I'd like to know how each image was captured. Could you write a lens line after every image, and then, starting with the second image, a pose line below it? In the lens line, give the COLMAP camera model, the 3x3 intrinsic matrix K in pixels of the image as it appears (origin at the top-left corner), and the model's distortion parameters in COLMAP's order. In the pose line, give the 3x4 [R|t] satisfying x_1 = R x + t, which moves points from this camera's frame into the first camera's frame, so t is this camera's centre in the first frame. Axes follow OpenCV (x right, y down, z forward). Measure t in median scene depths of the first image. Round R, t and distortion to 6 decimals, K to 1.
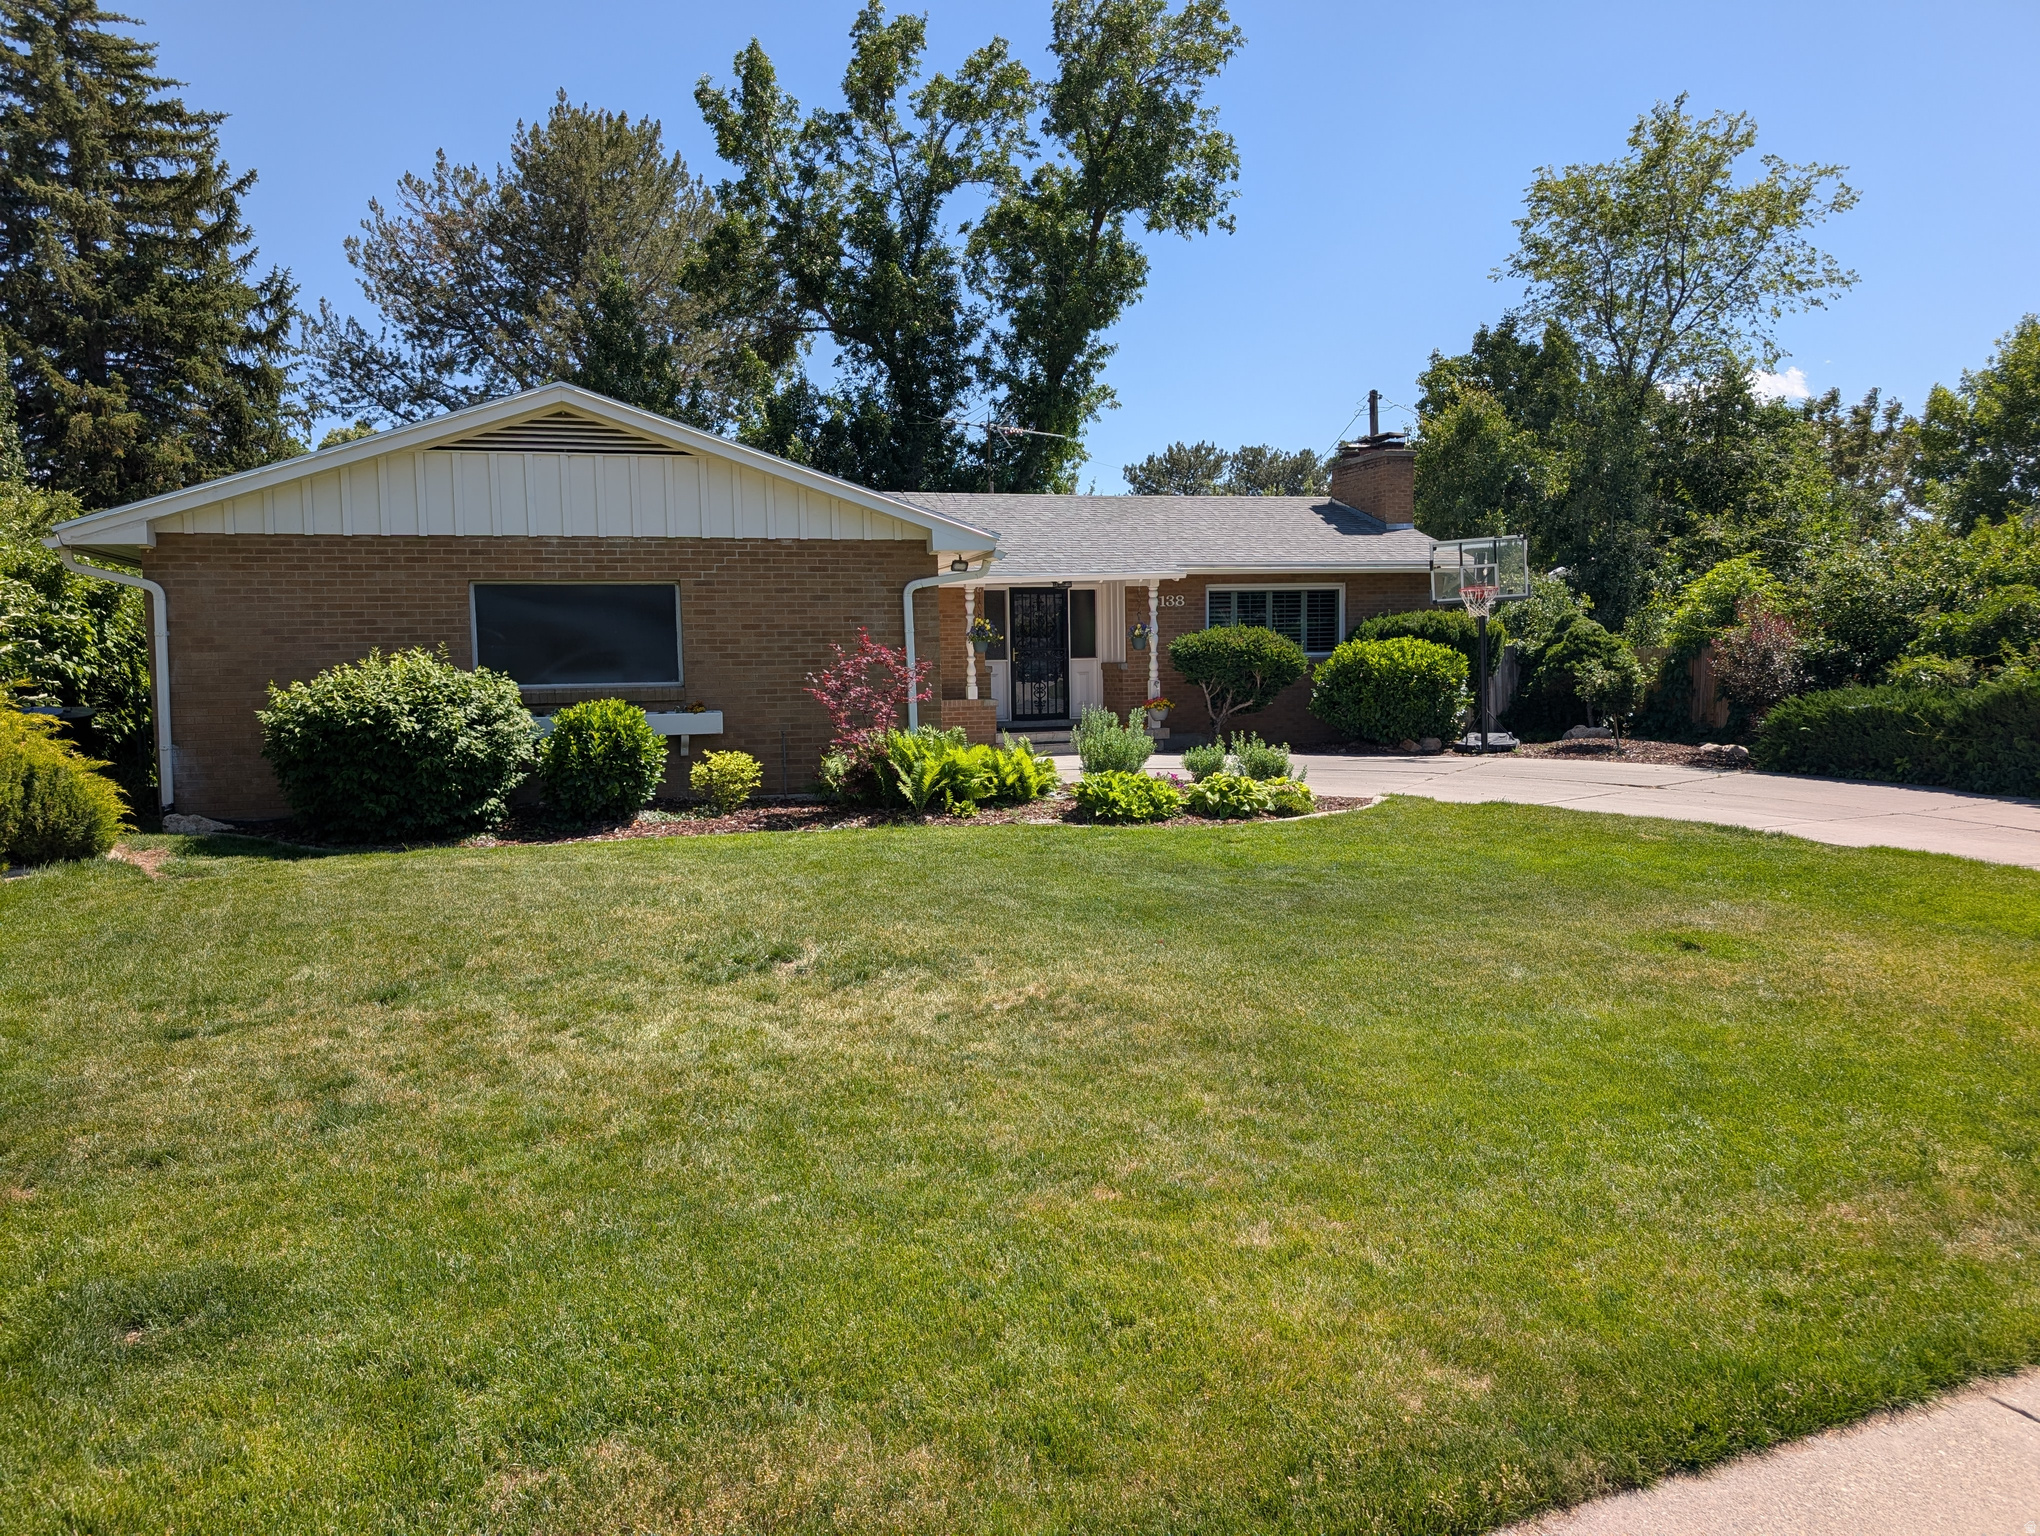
lens RADIAL K [[1471.3, 0, 1025.3], [0, 1471.3, 775.0], [0, 0, 1]] dist [0.006233, -0.003265]
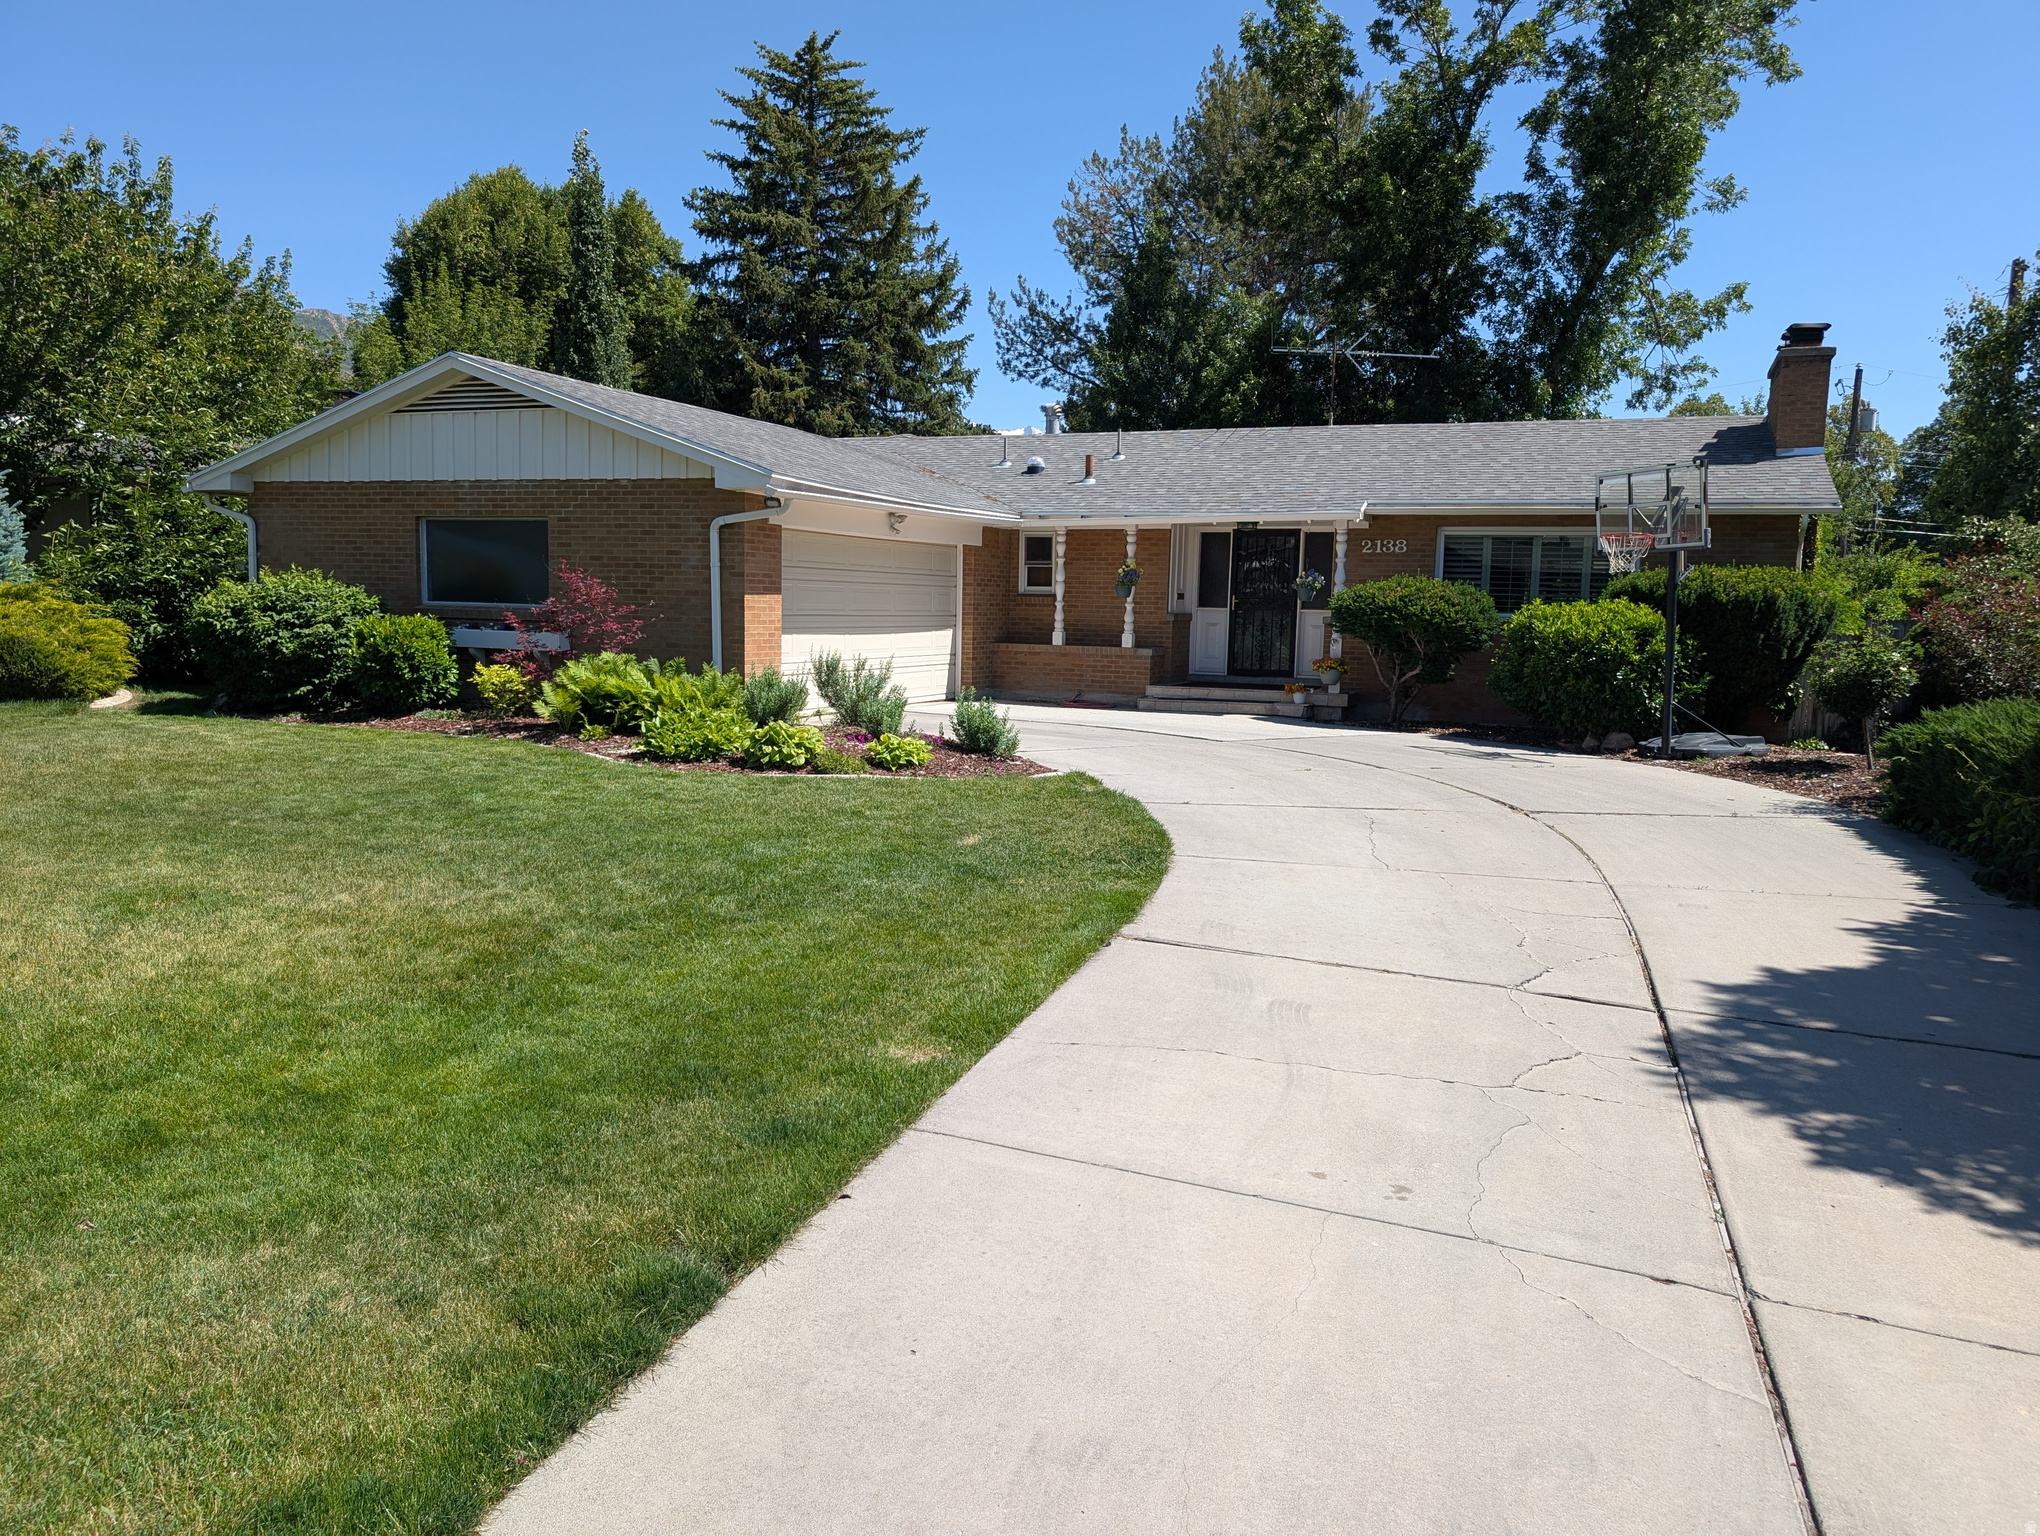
lens RADIAL K [[1471.3, 0, 1023.7], [0, 1471.3, 759.3], [0, 0, 1]] dist [0.006233, -0.003265]
pose [[0.769479, 0.105605, -0.629881, 0.517557], [-0.090119, 0.994321, 0.056614, -0.026817], [0.632282, 0.013201, 0.774626, 0.219938]]
